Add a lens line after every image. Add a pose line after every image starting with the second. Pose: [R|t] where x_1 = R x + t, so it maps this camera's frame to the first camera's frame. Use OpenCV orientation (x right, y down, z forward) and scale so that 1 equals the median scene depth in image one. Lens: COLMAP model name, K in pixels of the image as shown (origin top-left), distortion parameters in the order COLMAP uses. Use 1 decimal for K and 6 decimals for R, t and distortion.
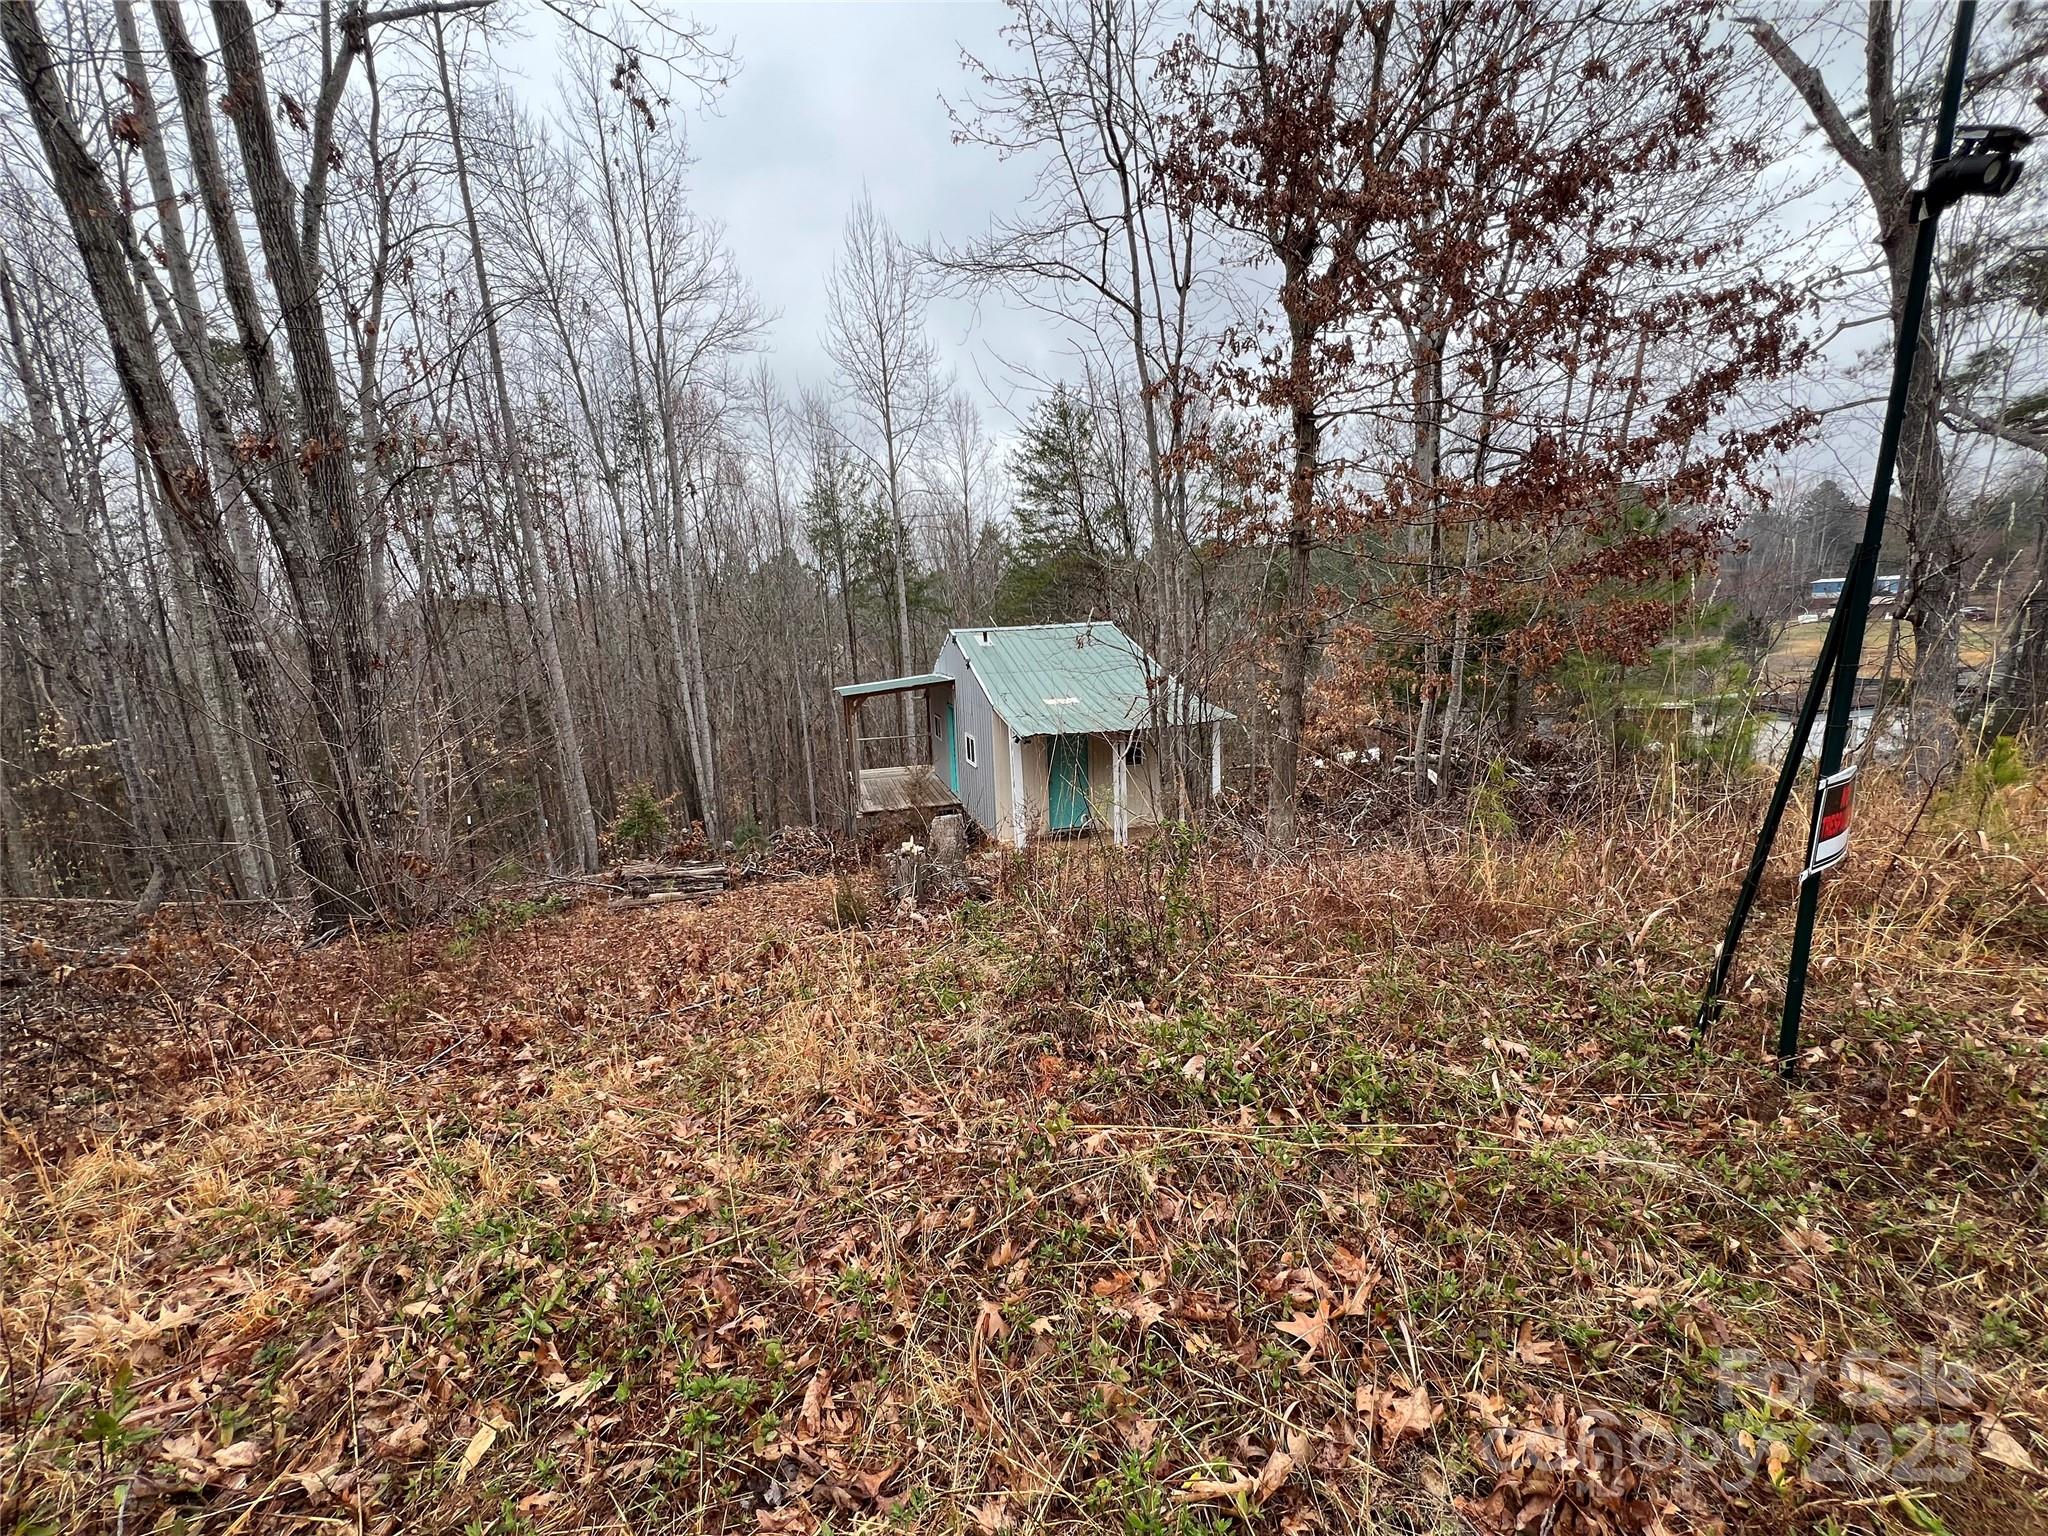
lens RADIAL K [[818.3, 0, 1014.4], [0, 818.3, 766.7], [0, 0, 1]] dist [0.002356, 0.001503]
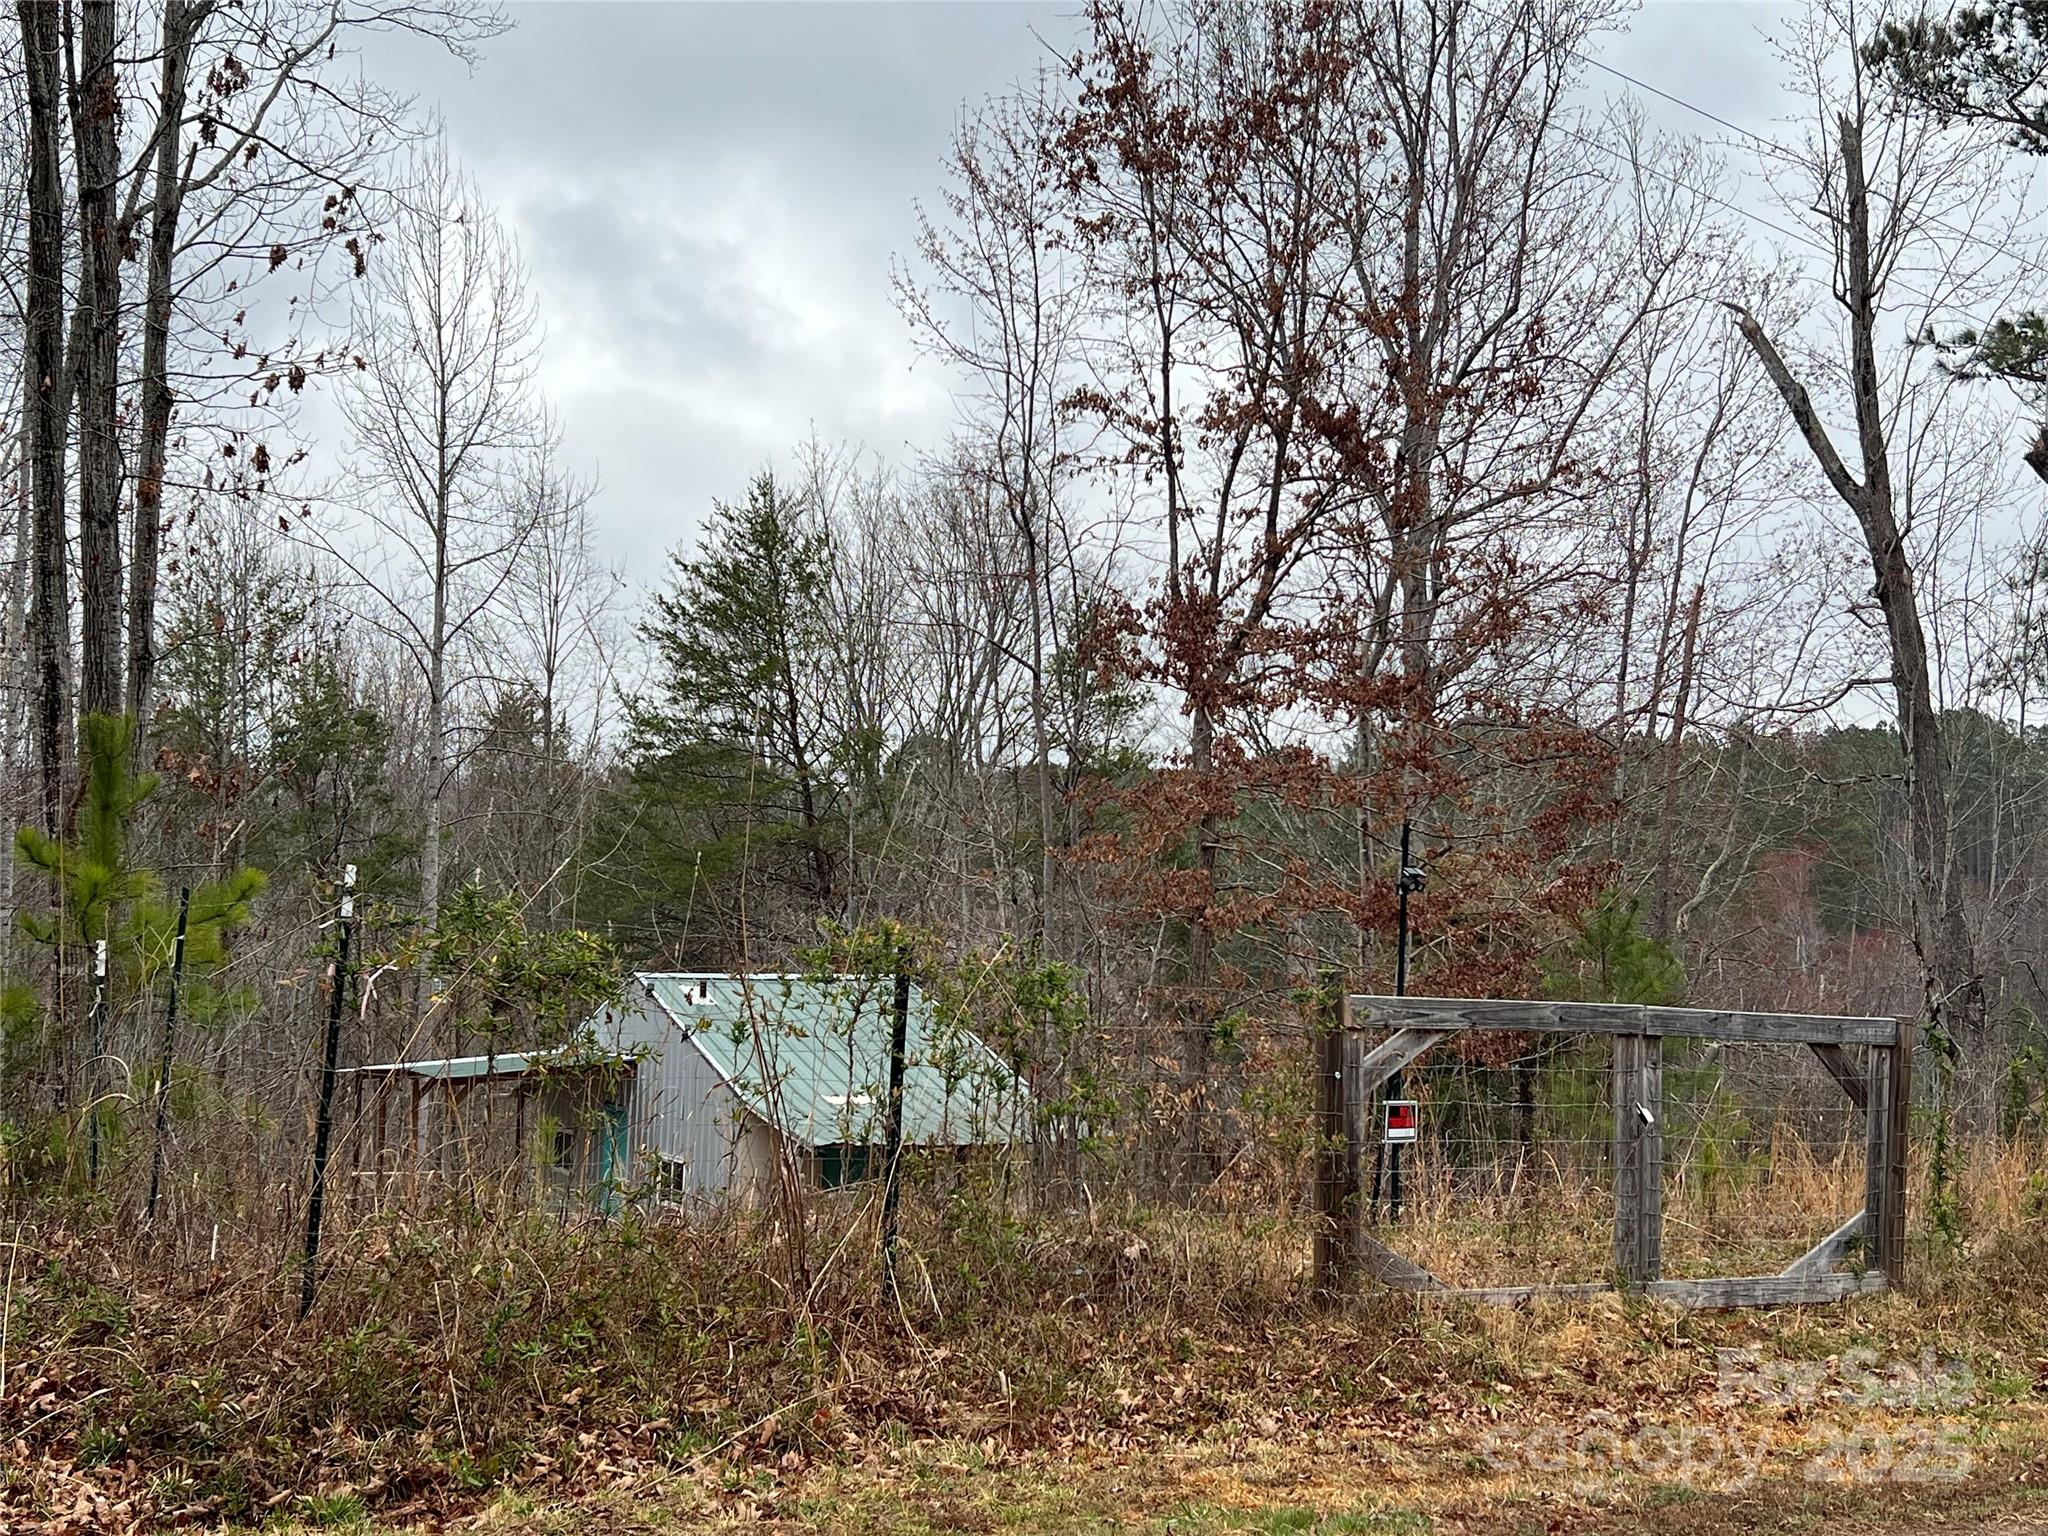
lens RADIAL K [[2351.1, 0, 1037.0], [0, 2351.1, 817.9], [0, 0, 1]] dist [0.096762, 0.000000]
pose [[0.967499, 0.081401, 0.239416, -0.292103], [-0.025444, 0.973305, -0.228101, 0.135095], [-0.251592, 0.214596, 0.943743, -0.911479]]
